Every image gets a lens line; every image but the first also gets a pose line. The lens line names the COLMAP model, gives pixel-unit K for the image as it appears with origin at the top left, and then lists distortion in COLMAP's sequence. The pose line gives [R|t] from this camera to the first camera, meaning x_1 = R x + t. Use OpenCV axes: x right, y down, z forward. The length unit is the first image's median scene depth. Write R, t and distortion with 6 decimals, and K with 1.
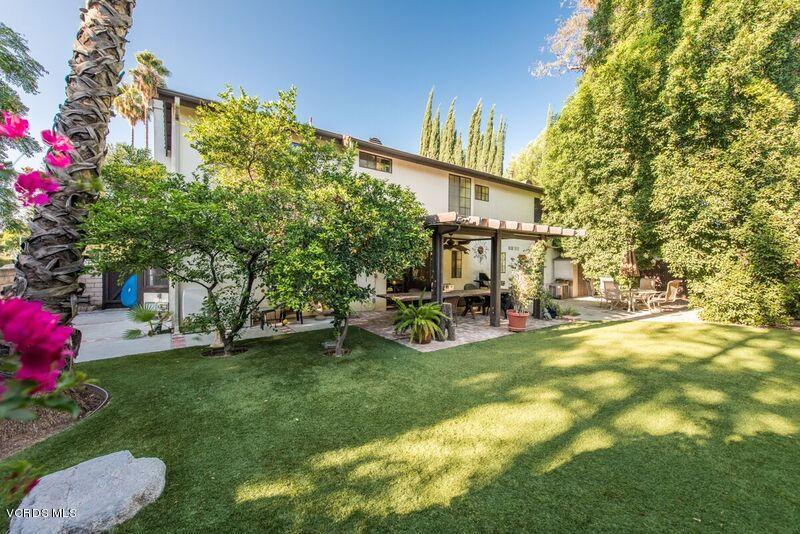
lens RADIAL K [[319.0, 0, 400.0], [0, 319.0, 267.0], [0, 0, 1]] dist [-0.000547, -0.000067]
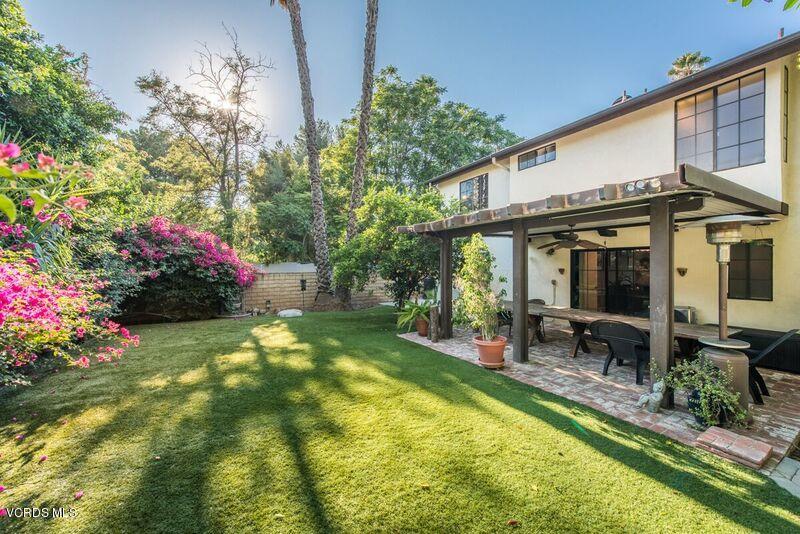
lens RADIAL K [[319.0, 0, 400.0], [0, 319.0, 267.0], [0, 0, 1]] dist [-0.000547, -0.000067]
pose [[-0.085575, -0.008823, -0.996293, 1.687243], [-0.008574, 0.999930, -0.008118, -0.009988], [0.996295, 0.007847, -0.085645, 1.372016]]
